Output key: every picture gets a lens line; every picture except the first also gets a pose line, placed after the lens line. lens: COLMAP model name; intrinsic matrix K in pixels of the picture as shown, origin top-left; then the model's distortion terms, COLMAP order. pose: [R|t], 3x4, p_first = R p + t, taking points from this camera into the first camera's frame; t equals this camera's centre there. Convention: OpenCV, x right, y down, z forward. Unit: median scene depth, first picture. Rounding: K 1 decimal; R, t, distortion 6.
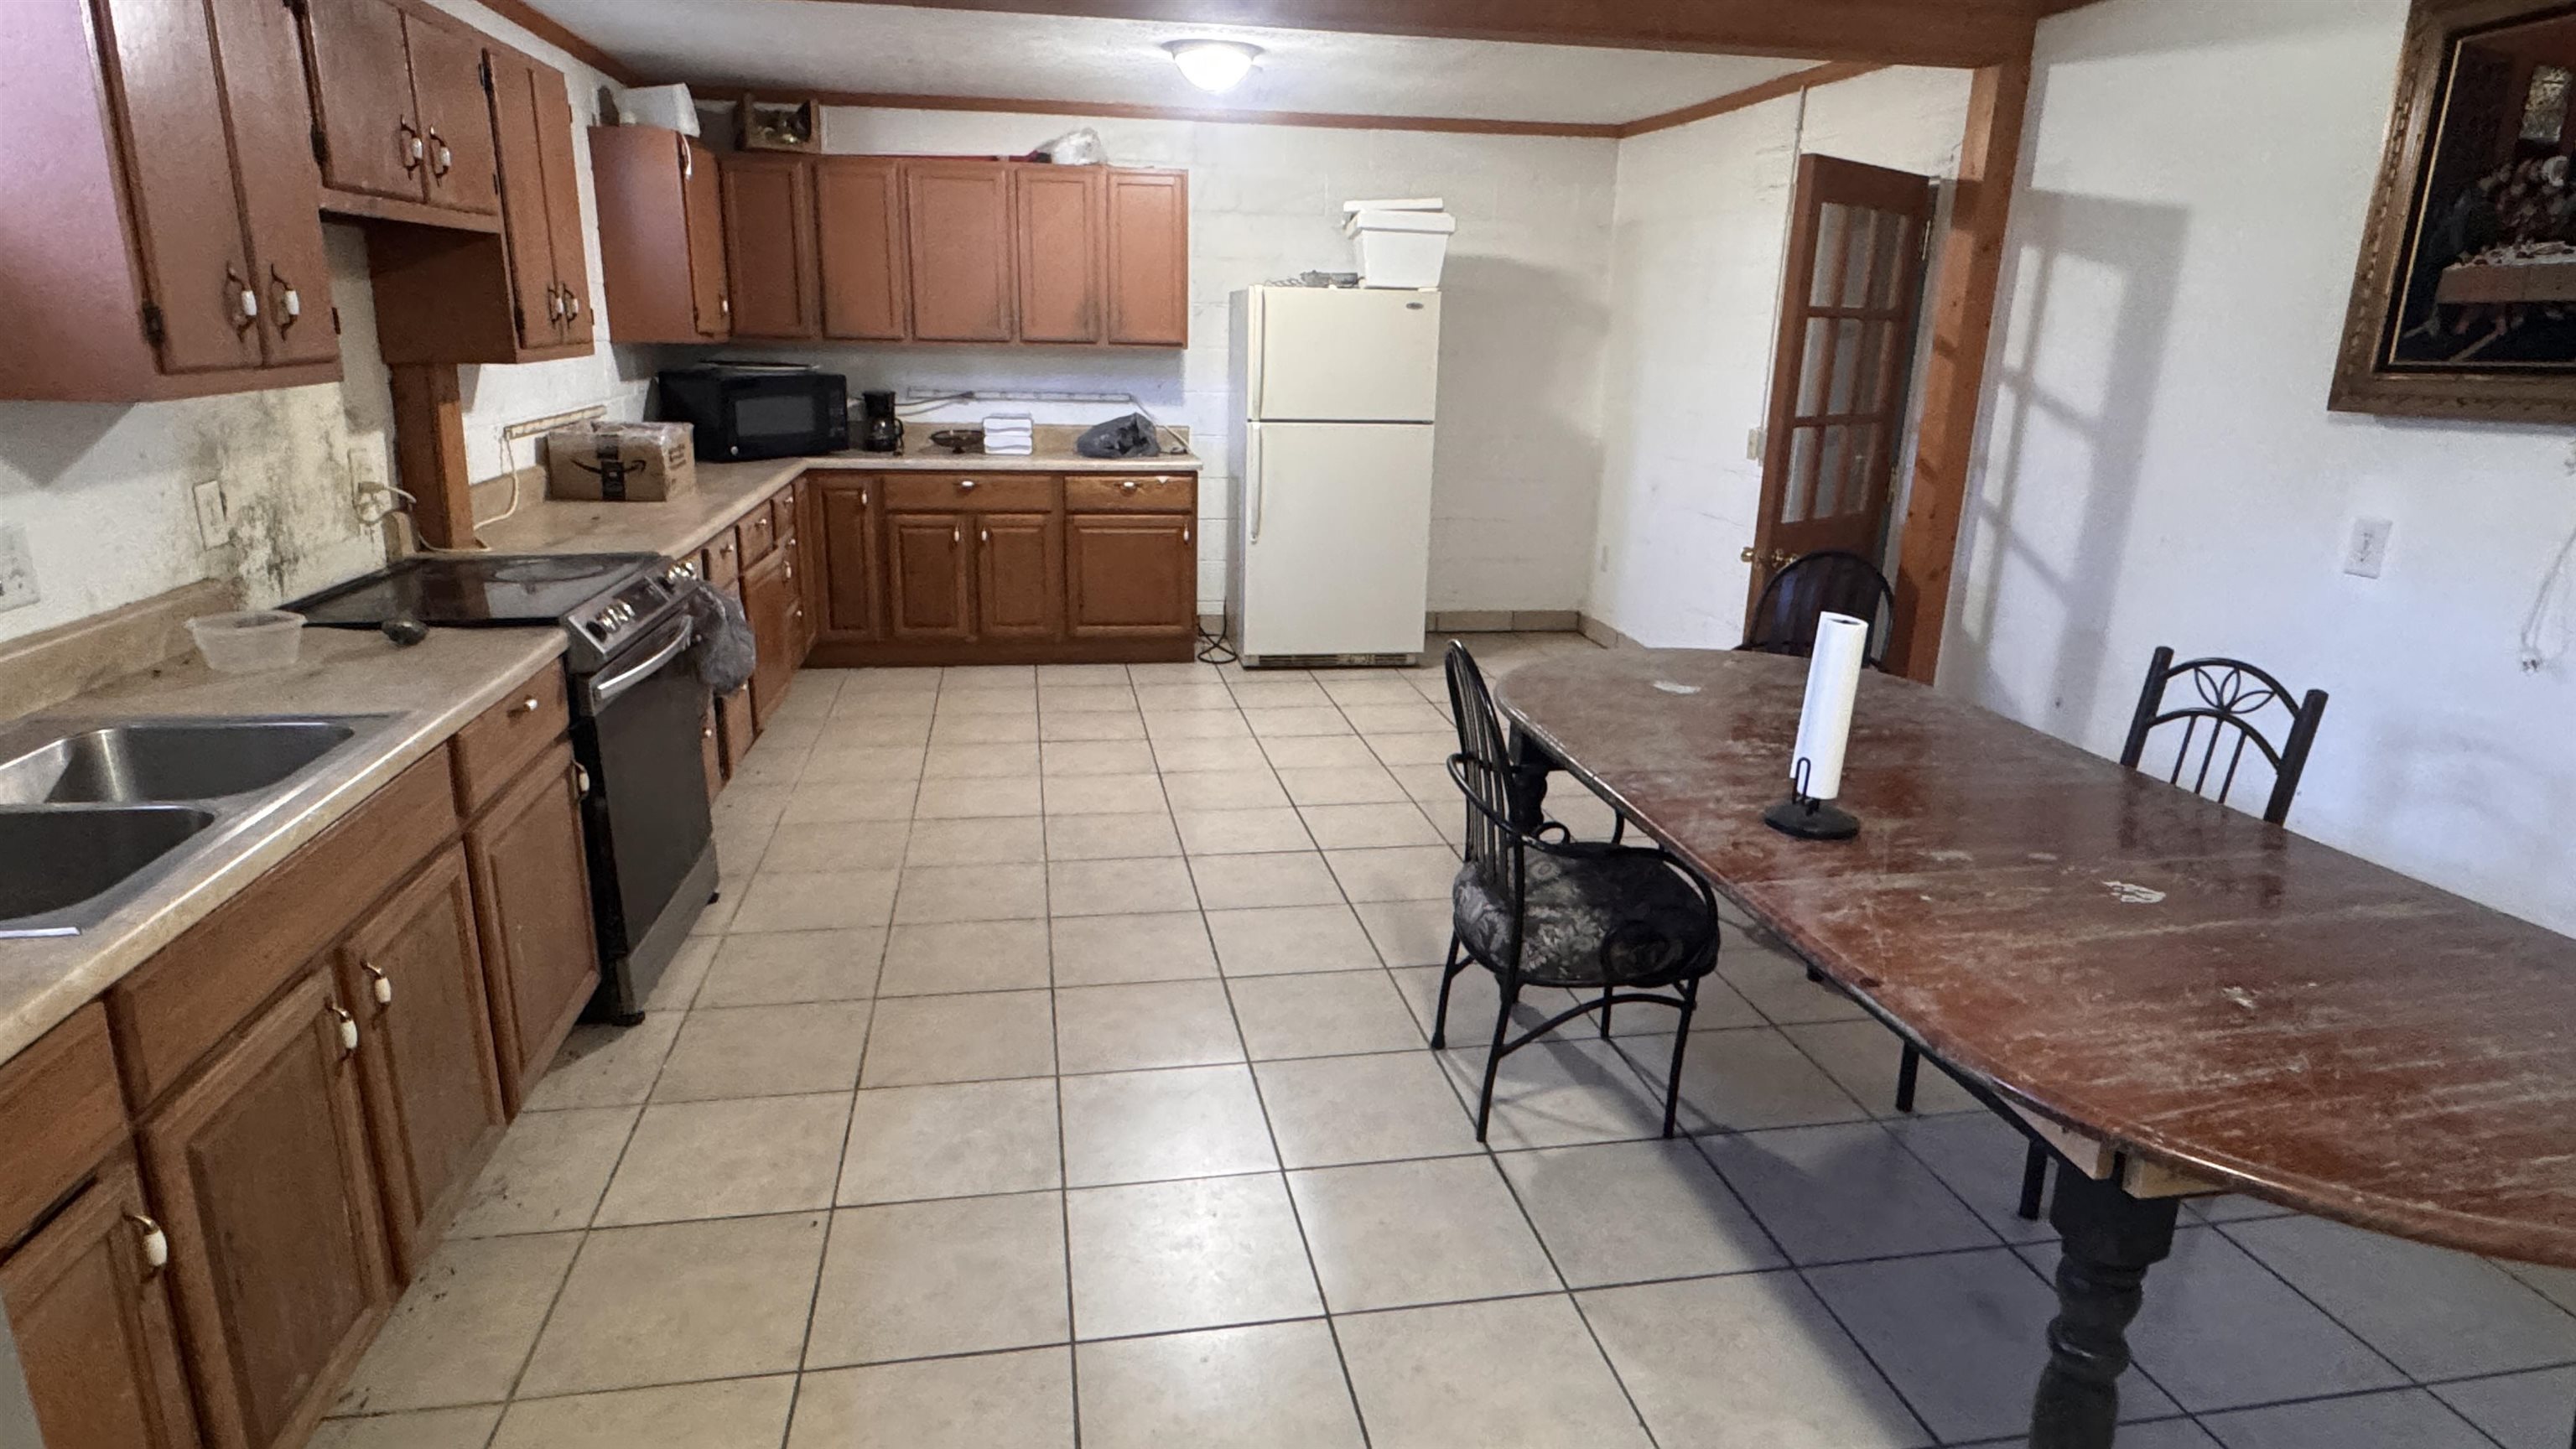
lens RADIAL K [[1420.9, 0, 1289.4], [0, 1420.9, 729.7], [0, 0, 1]] dist [-0.004441, 0.003612]
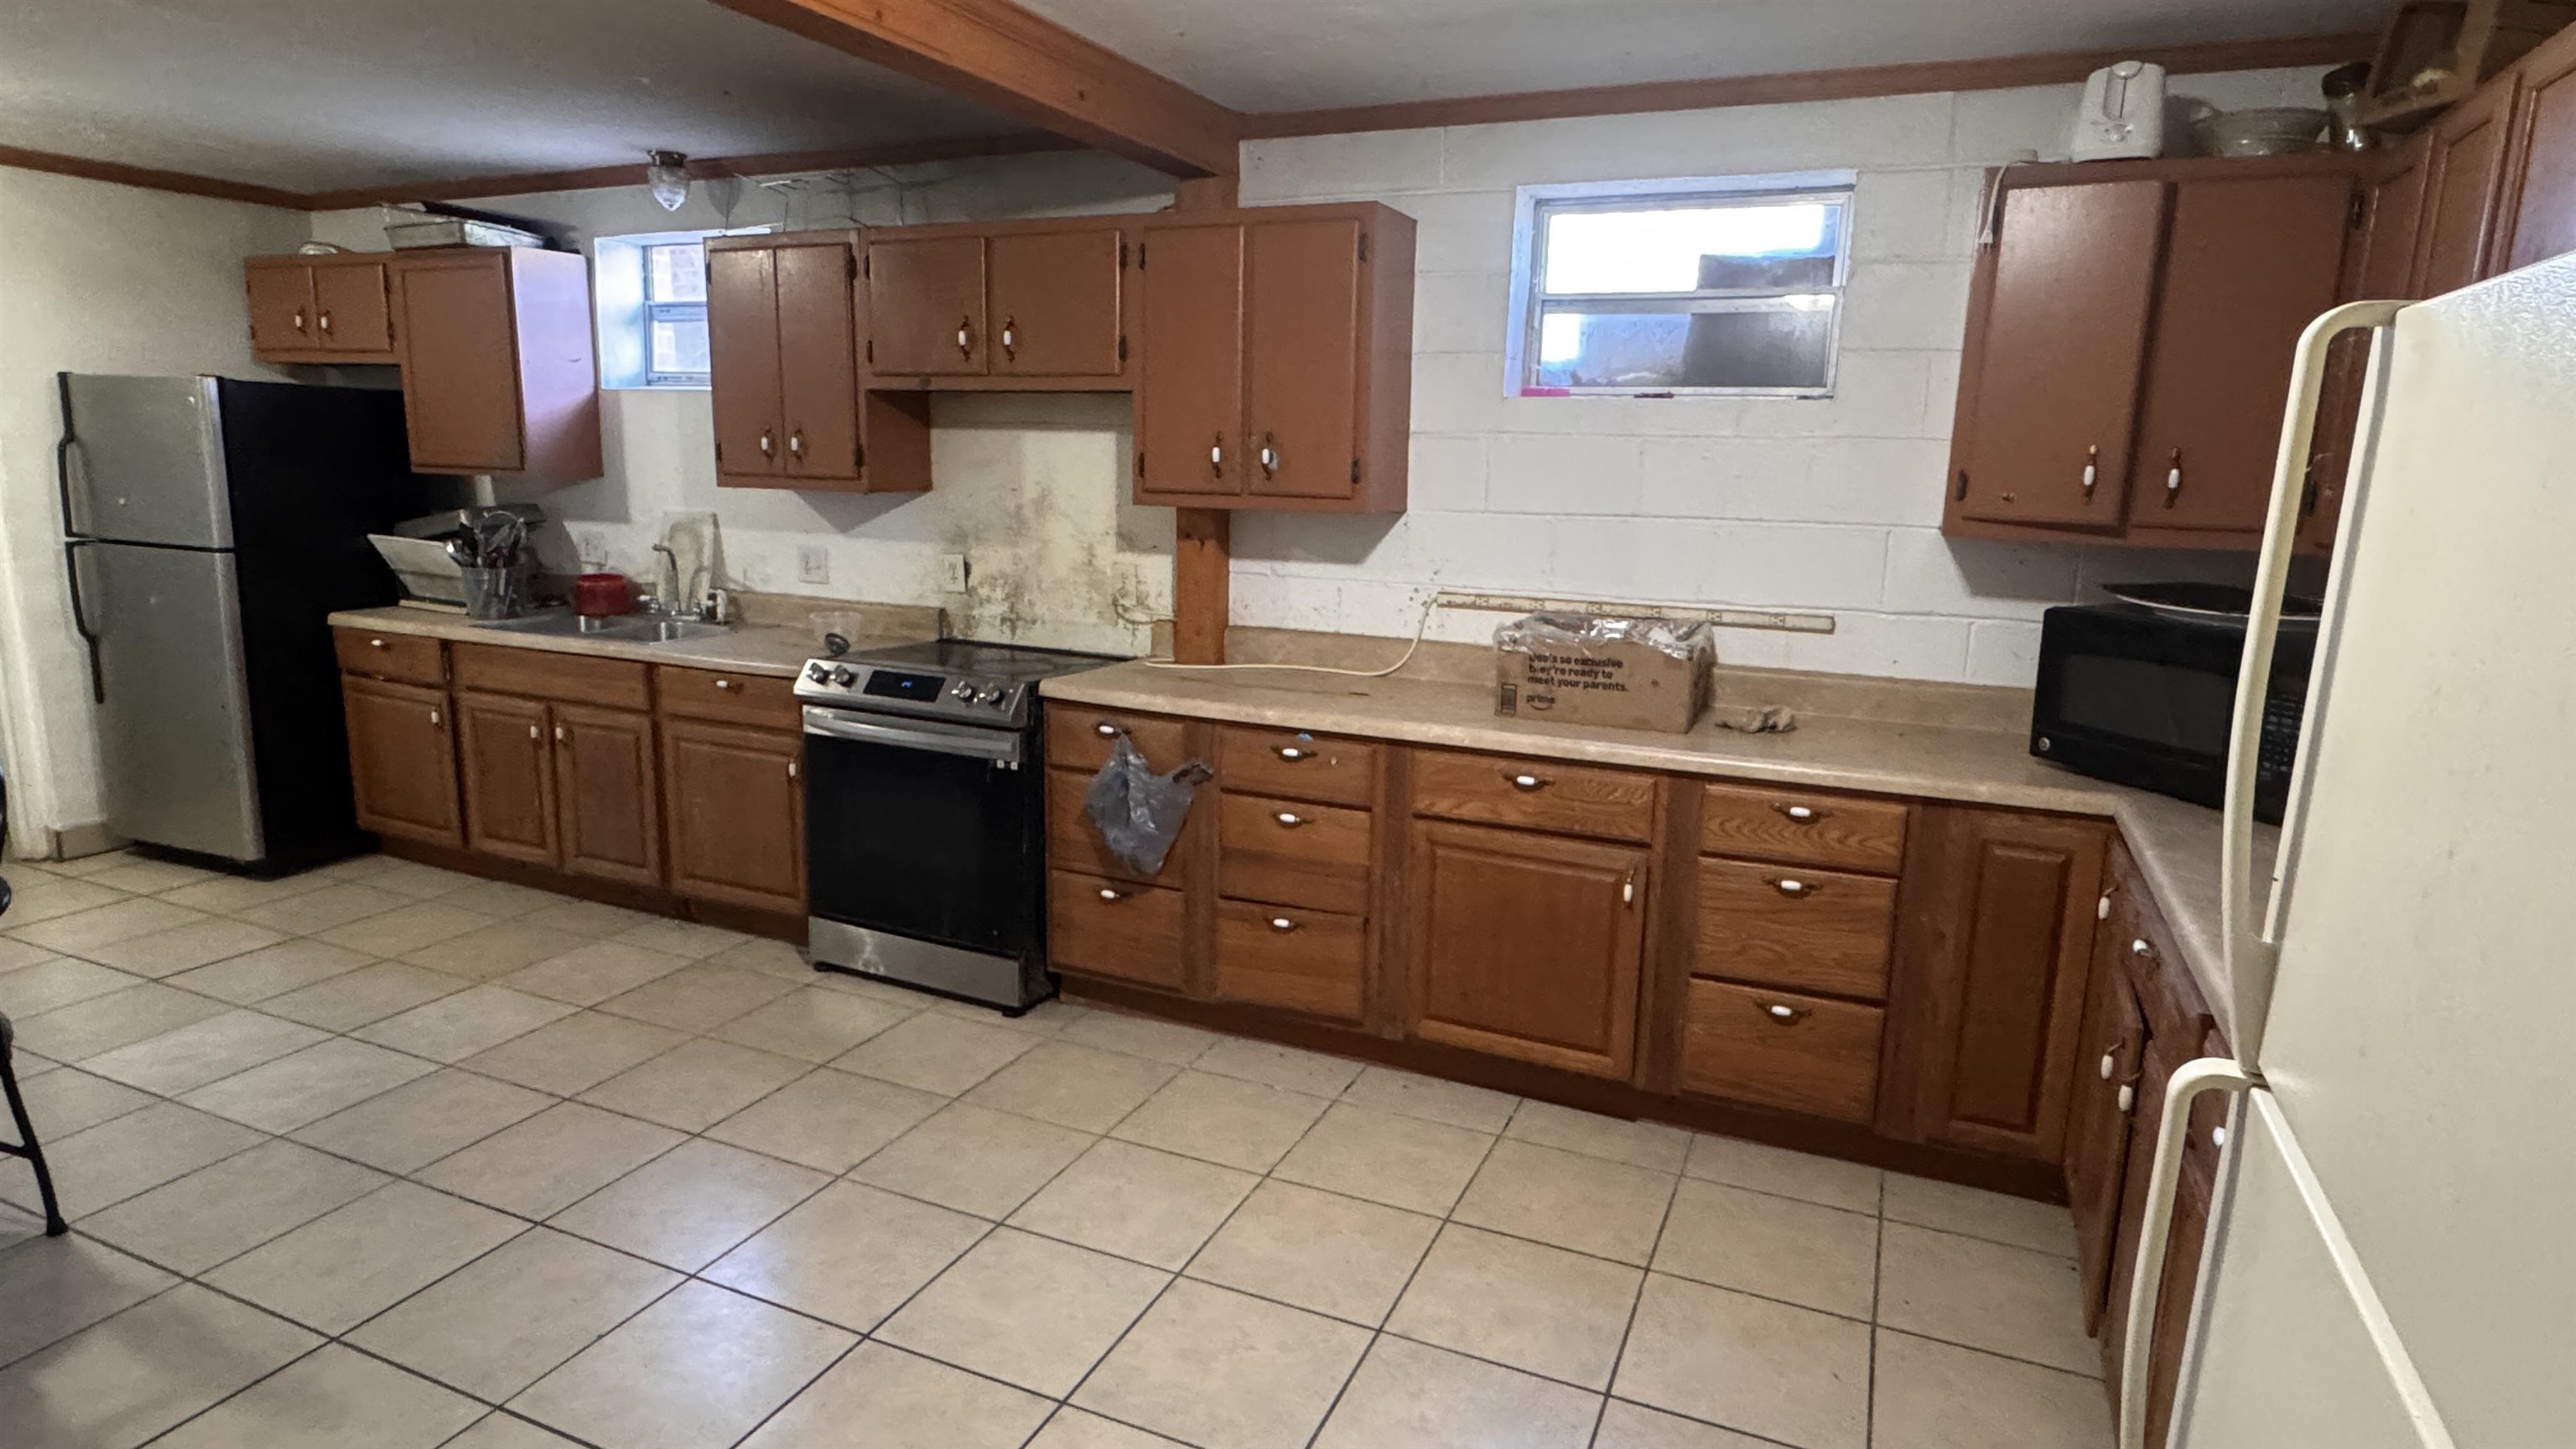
lens RADIAL K [[1420.9, 0, 1290.8], [0, 1420.9, 726.5], [0, 0, 1]] dist [-0.004441, 0.003612]
pose [[-0.560898, 0.128948, -0.817781, 0.374232], [-0.264760, 0.907982, 0.324763, -0.583670], [0.784408, 0.398674, -0.475145, 1.998843]]
